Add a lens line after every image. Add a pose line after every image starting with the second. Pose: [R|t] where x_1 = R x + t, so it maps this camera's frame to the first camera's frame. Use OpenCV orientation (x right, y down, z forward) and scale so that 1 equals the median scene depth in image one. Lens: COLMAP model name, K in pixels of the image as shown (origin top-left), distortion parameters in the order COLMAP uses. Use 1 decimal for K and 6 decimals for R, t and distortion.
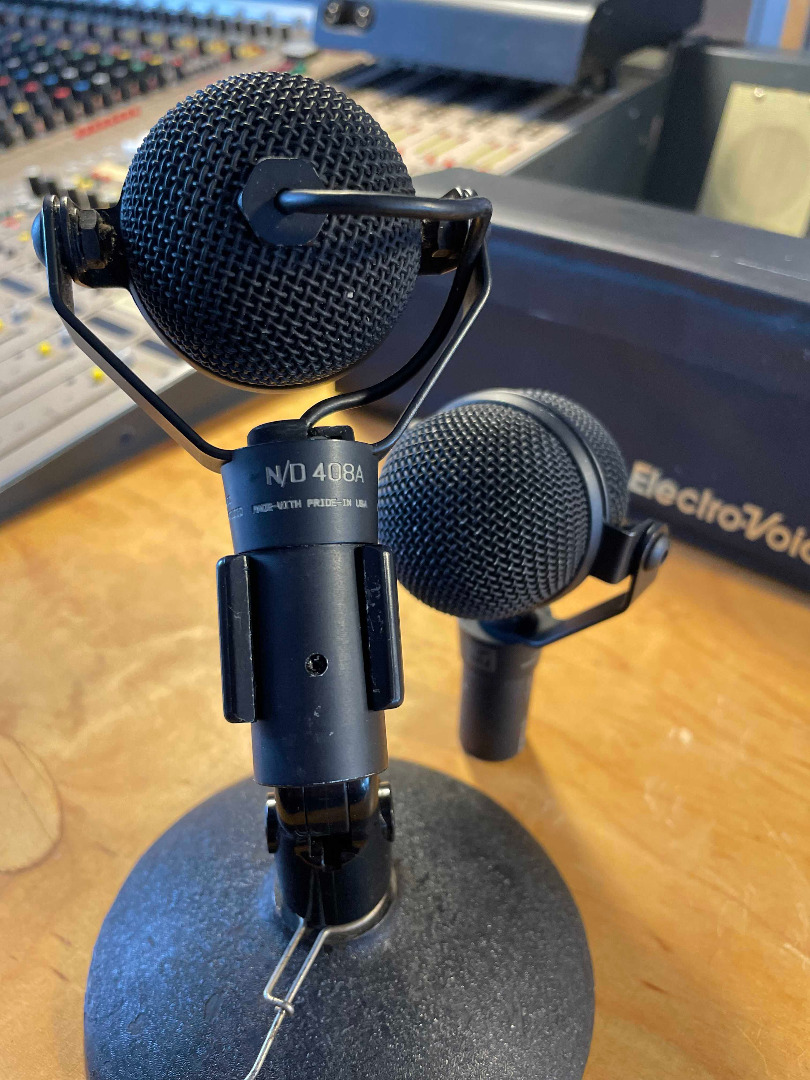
lens RADIAL K [[908.6, 0, 405.0], [0, 908.6, 522.9], [0, 0, 1]] dist [-0.046139, -0.000557]
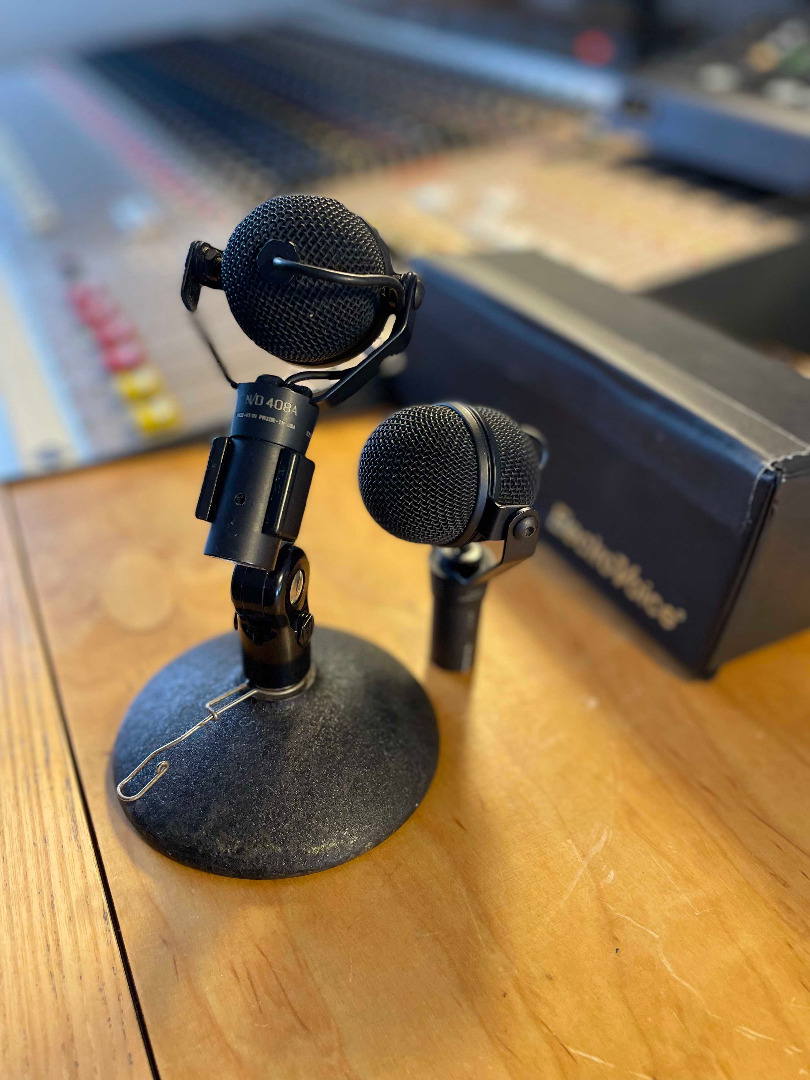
lens RADIAL K [[908.6, 0, 405.0], [0, 908.6, 522.9], [0, 0, 1]] dist [-0.046139, -0.000557]
pose [[0.904604, 0.258757, -0.338729, 0.857814], [-0.269877, 0.962782, 0.014745, 0.081085], [0.329937, 0.078077, 0.940769, -0.662423]]
